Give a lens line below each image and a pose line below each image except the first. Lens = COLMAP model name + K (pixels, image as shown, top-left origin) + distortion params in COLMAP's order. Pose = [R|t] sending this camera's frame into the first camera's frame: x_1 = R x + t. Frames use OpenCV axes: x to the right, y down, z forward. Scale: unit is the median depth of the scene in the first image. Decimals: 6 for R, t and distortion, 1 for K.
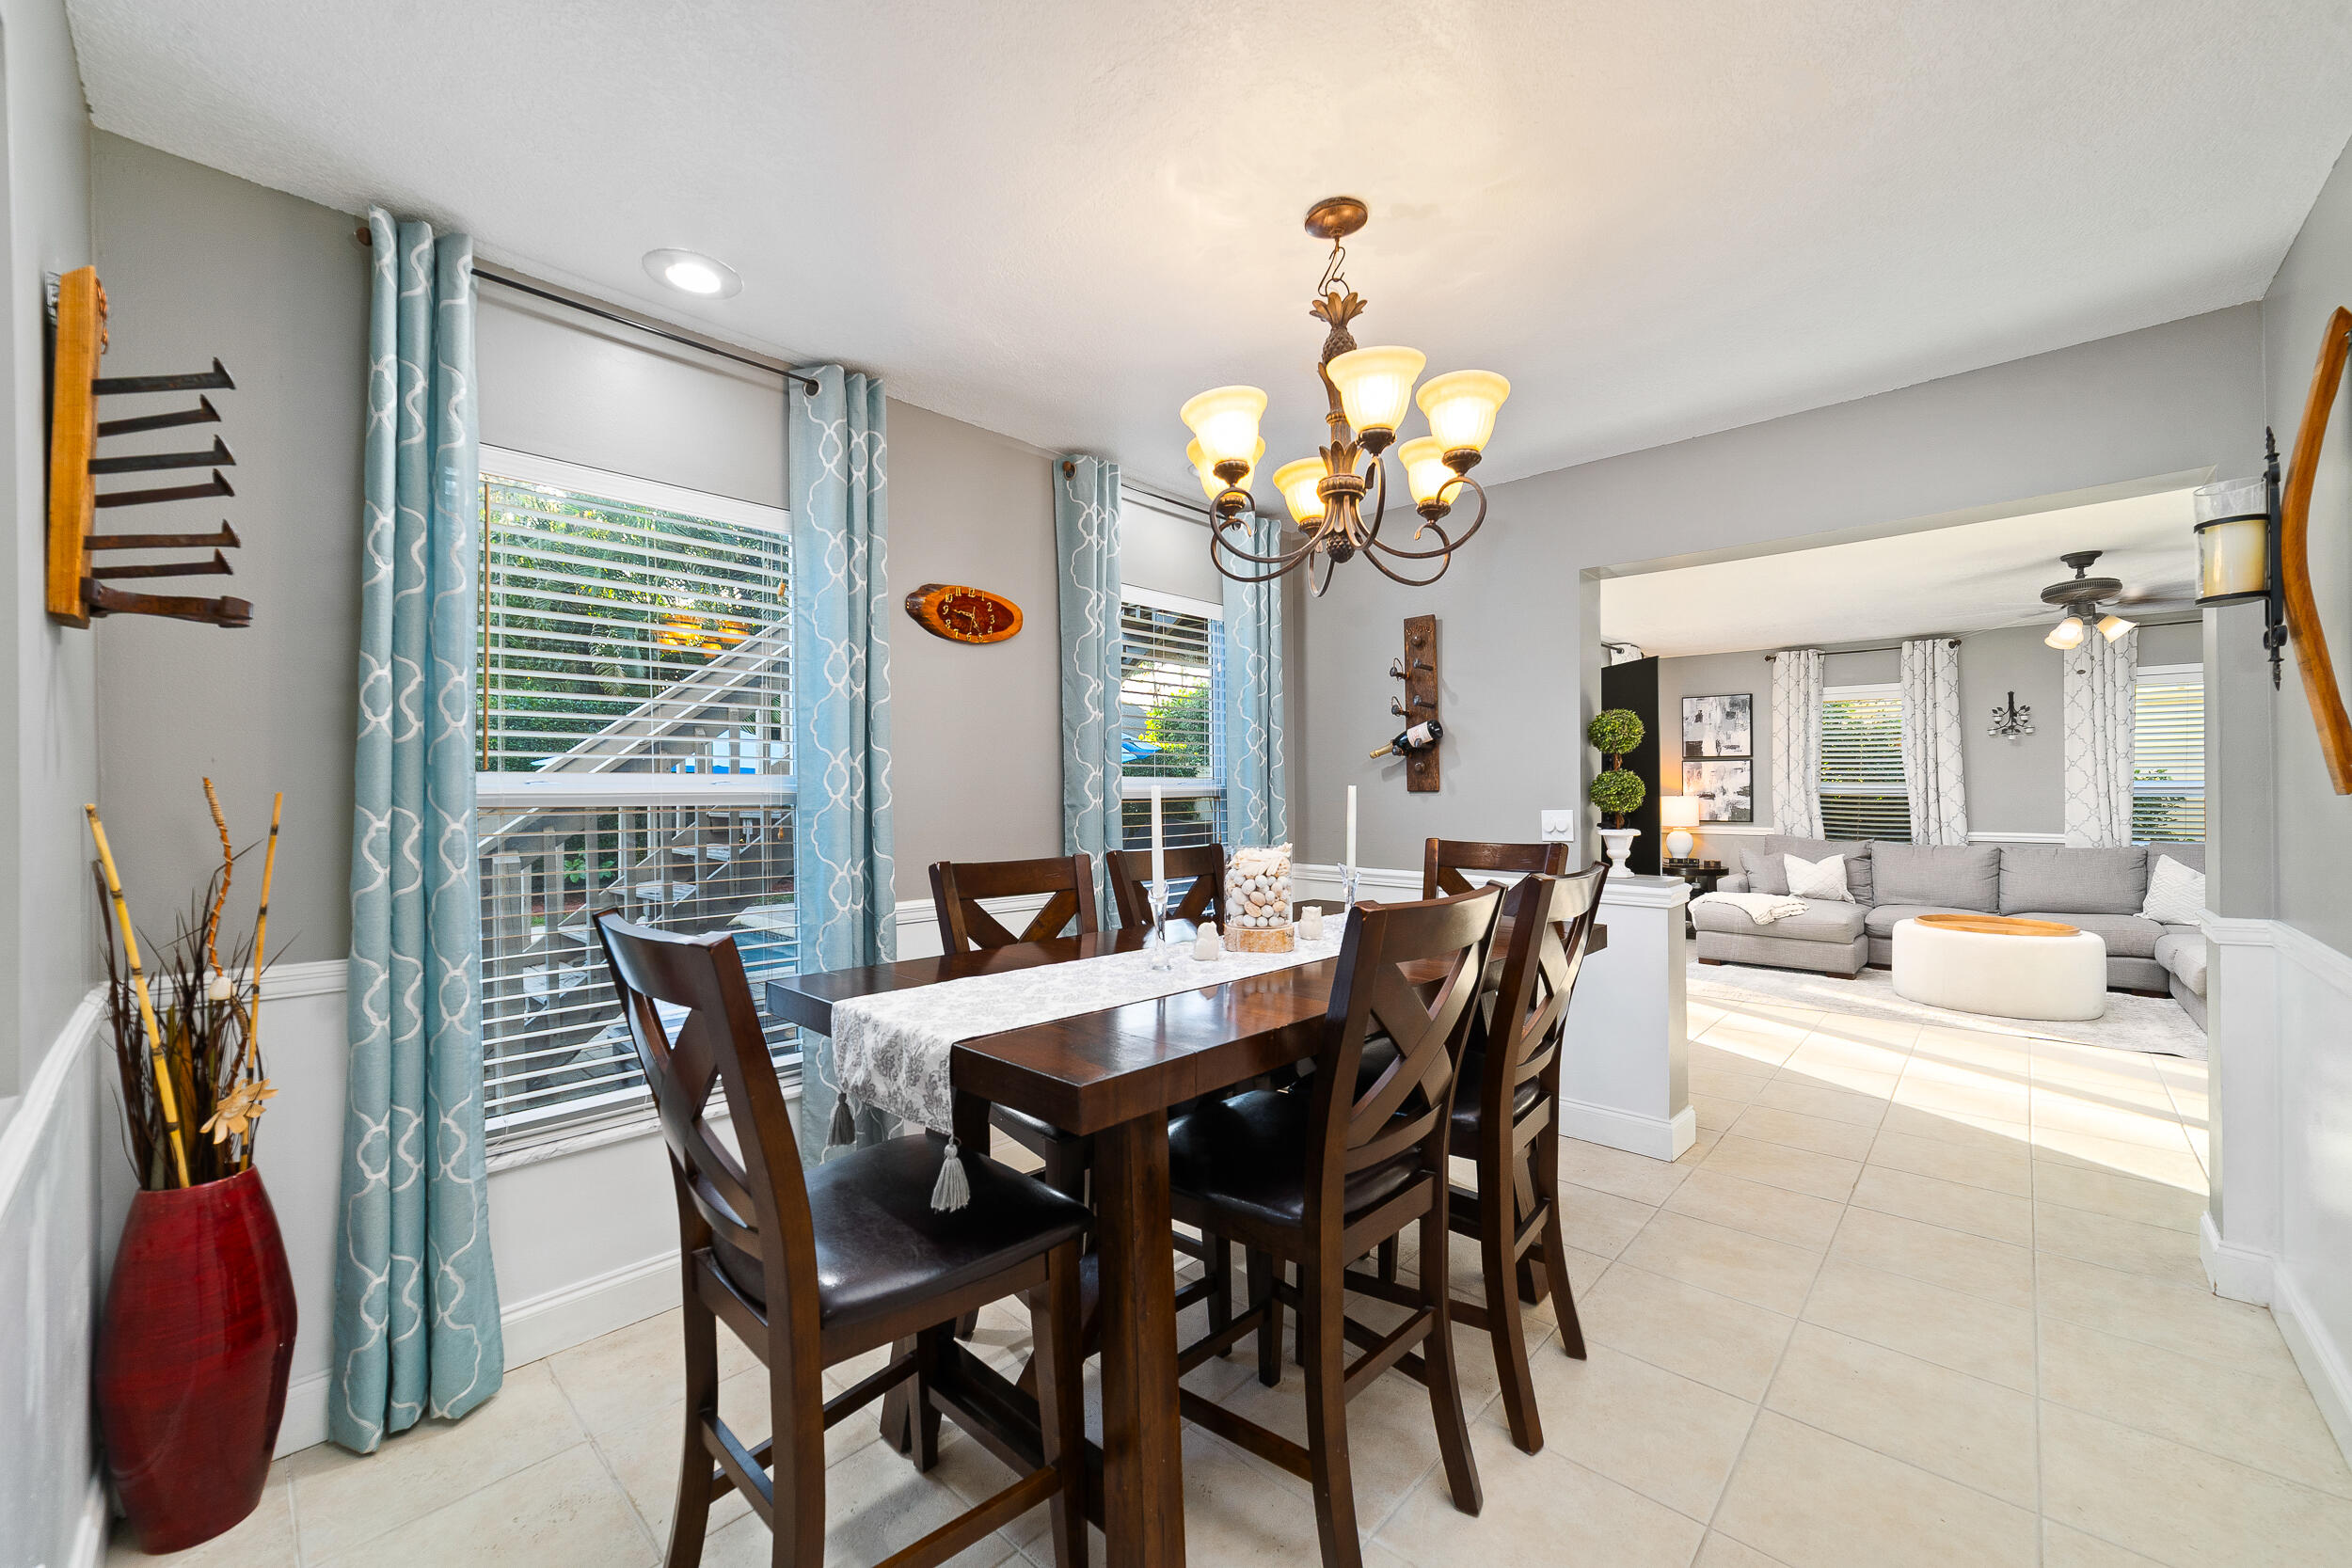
lens RADIAL K [[911.3, 0, 1169.7], [0, 911.3, 786.3], [0, 0, 1]] dist [-0.021504, 0.007730]
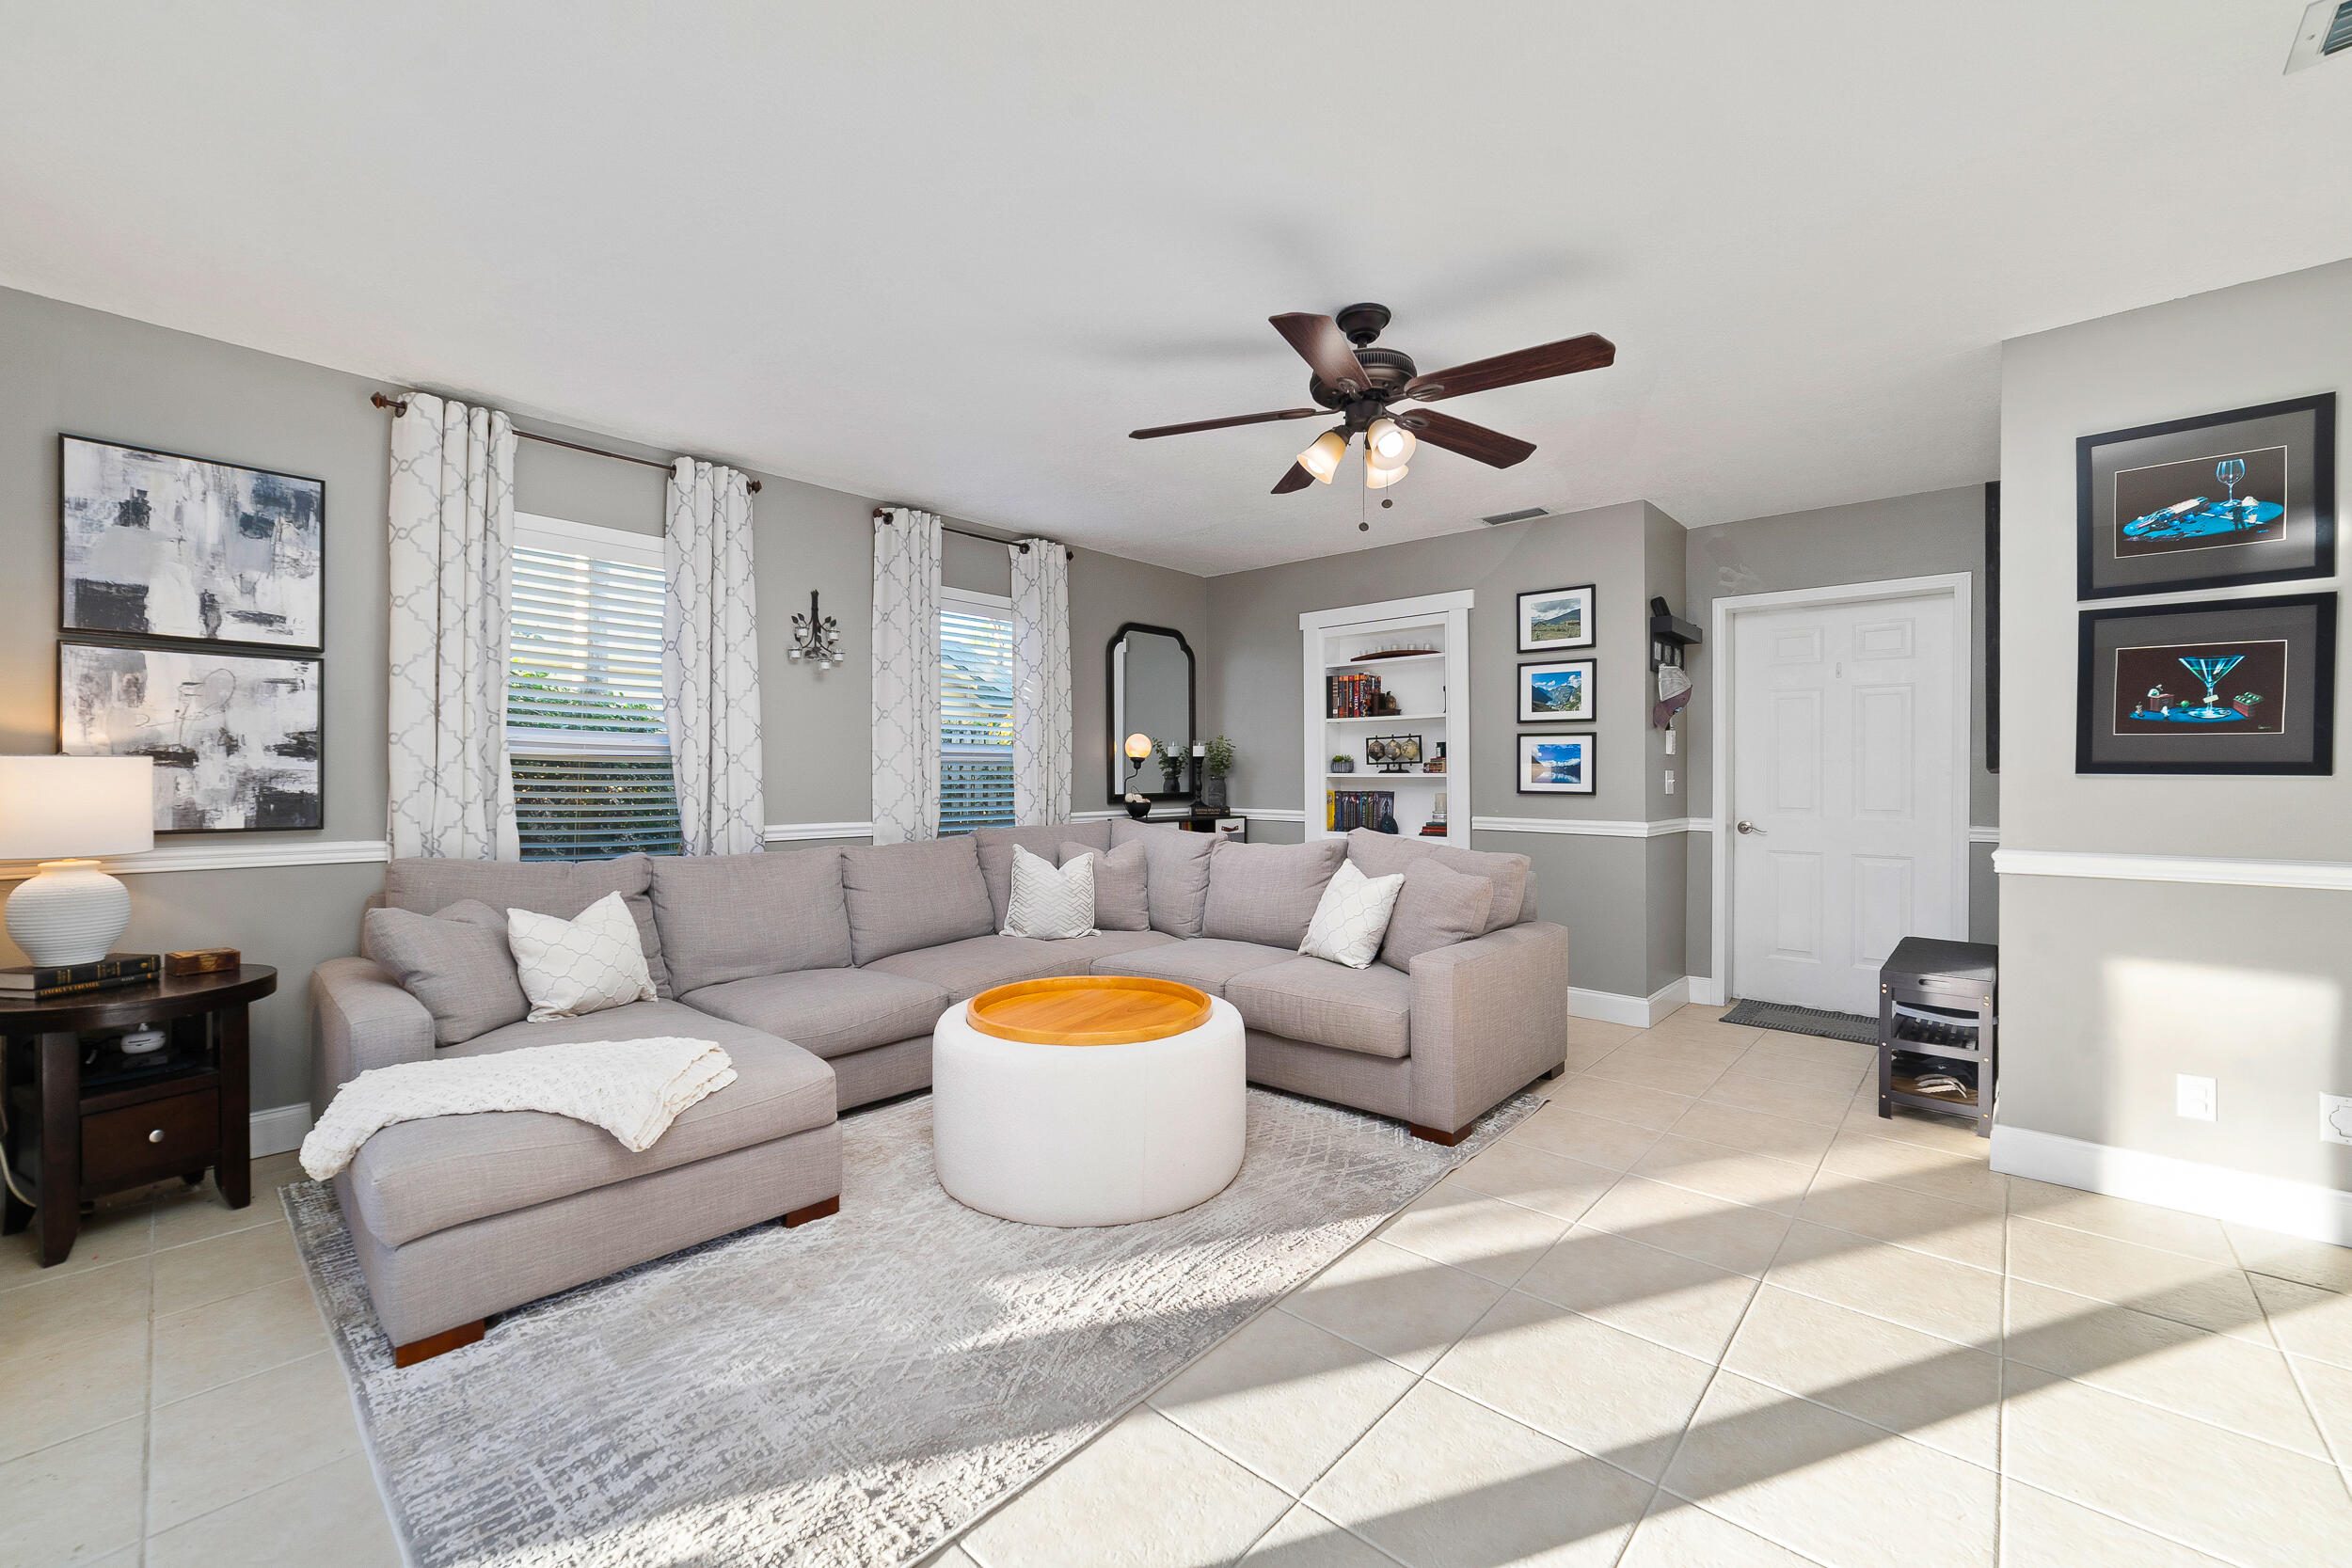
lens RADIAL K [[935.8, 0, 1169.2], [0, 935.8, 774.9], [0, 0, 1]] dist [-0.022564, 0.007416]
pose [[-0.022224, 0.005008, 0.999740, 0.288840], [-0.004716, 0.999976, -0.005114, 0.019839], [-0.999742, -0.004829, -0.022199, 0.737319]]
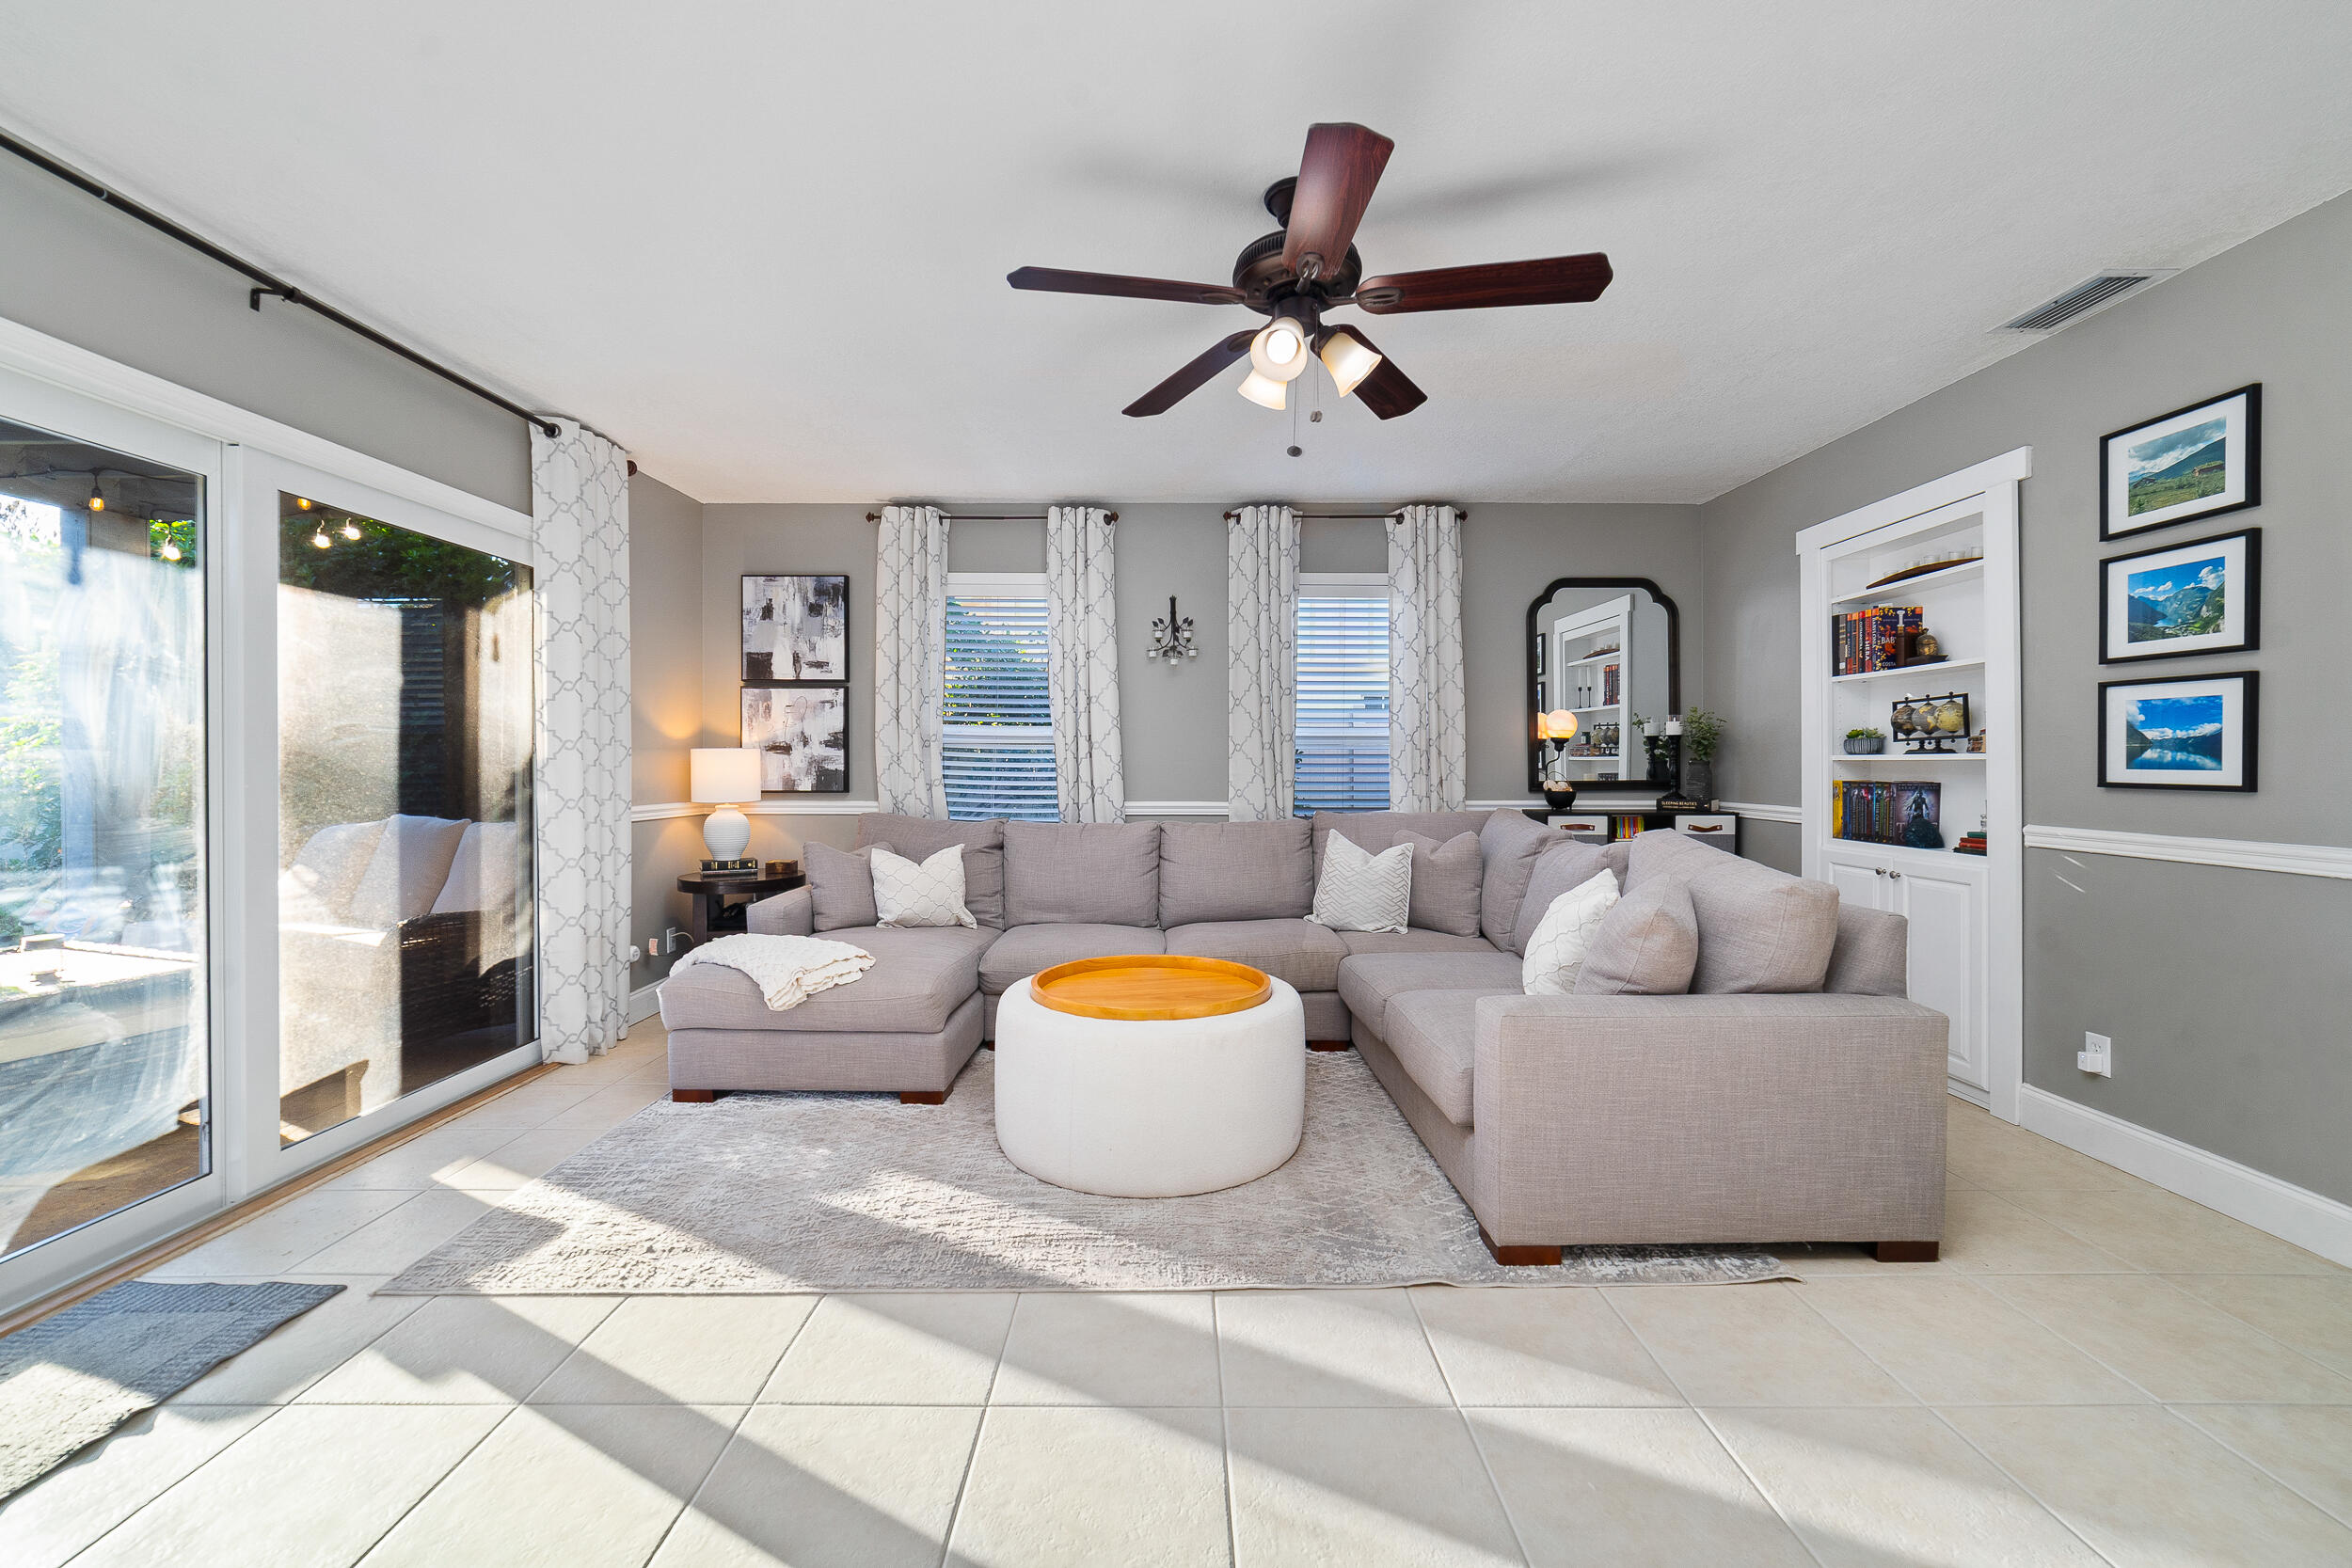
lens RADIAL K [[935.8, 0, 1169.2], [0, 935.8, 774.9], [0, 0, 1]] dist [-0.022564, 0.007416]
pose [[0.724436, -0.004441, 0.689328, 0.417640], [-0.006276, 0.999895, 0.013037, 0.020849], [-0.689314, -0.013770, 0.724332, 0.458381]]
